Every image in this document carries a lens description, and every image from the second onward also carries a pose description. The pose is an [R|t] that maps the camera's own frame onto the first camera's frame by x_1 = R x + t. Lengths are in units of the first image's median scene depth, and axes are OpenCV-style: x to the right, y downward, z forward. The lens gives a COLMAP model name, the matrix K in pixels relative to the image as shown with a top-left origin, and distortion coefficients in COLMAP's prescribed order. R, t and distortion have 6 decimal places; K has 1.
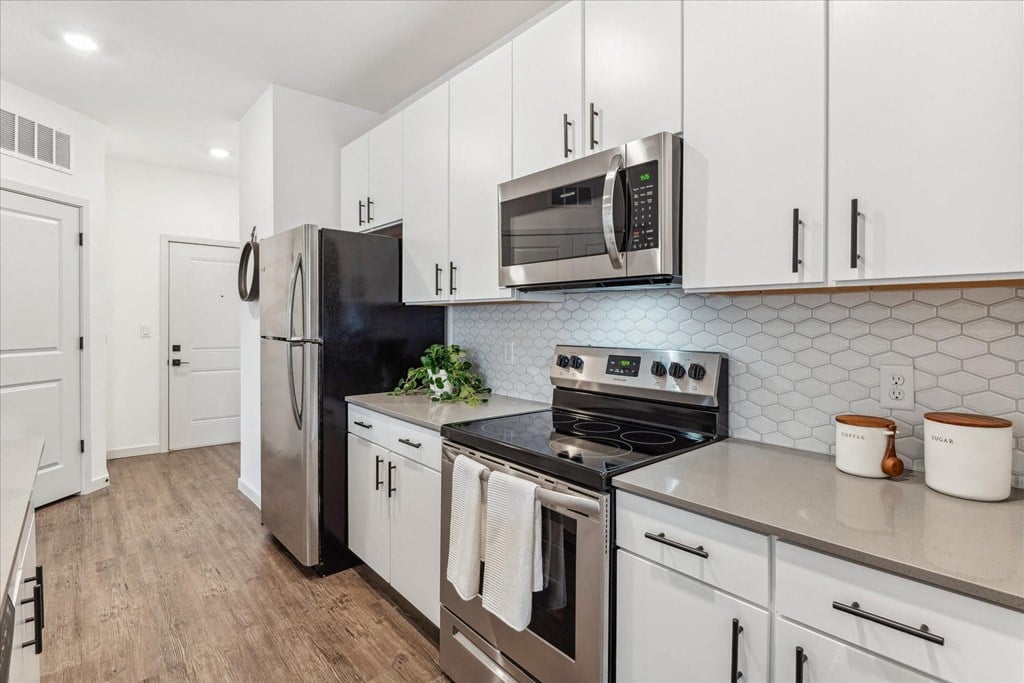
lens RADIAL K [[505.8, 0, 514.6], [0, 505.8, 324.7], [0, 0, 1]] dist [-0.013032, -0.000046]
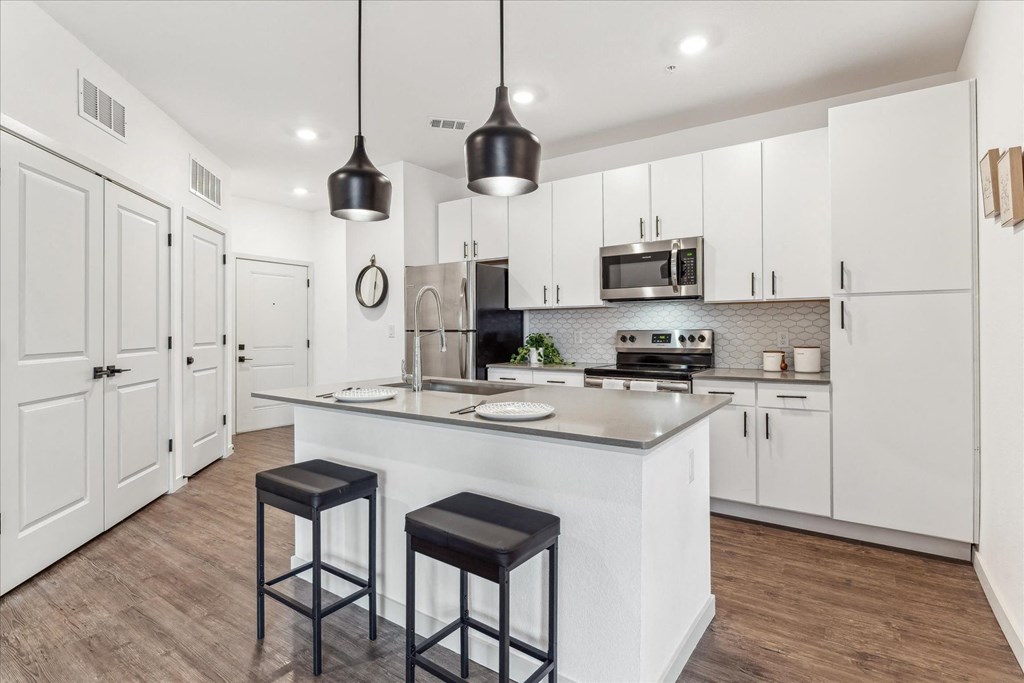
lens RADIAL K [[508.1, 0, 516.9], [0, 508.1, 332.0], [0, 0, 1]] dist [-0.003012, -0.001090]
pose [[0.968657, -0.009110, 0.248236, -0.958102], [0.010408, 0.999938, -0.003916, 0.062772], [-0.248185, 0.006377, 0.968692, -0.945305]]
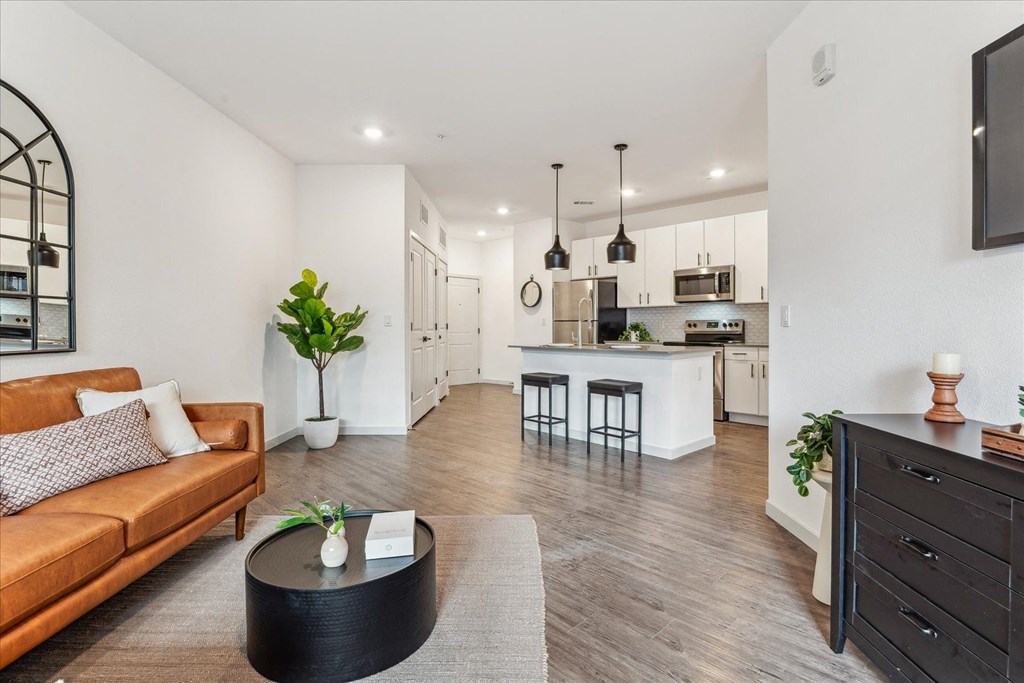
lens RADIAL K [[508.1, 0, 516.9], [0, 508.1, 332.0], [0, 0, 1]] dist [-0.003012, -0.001090]
pose [[0.998204, -0.008028, 0.059360, -1.432959], [0.007910, 0.999966, 0.002221, 0.121249], [-0.059376, -0.001747, 0.998234, -2.563968]]
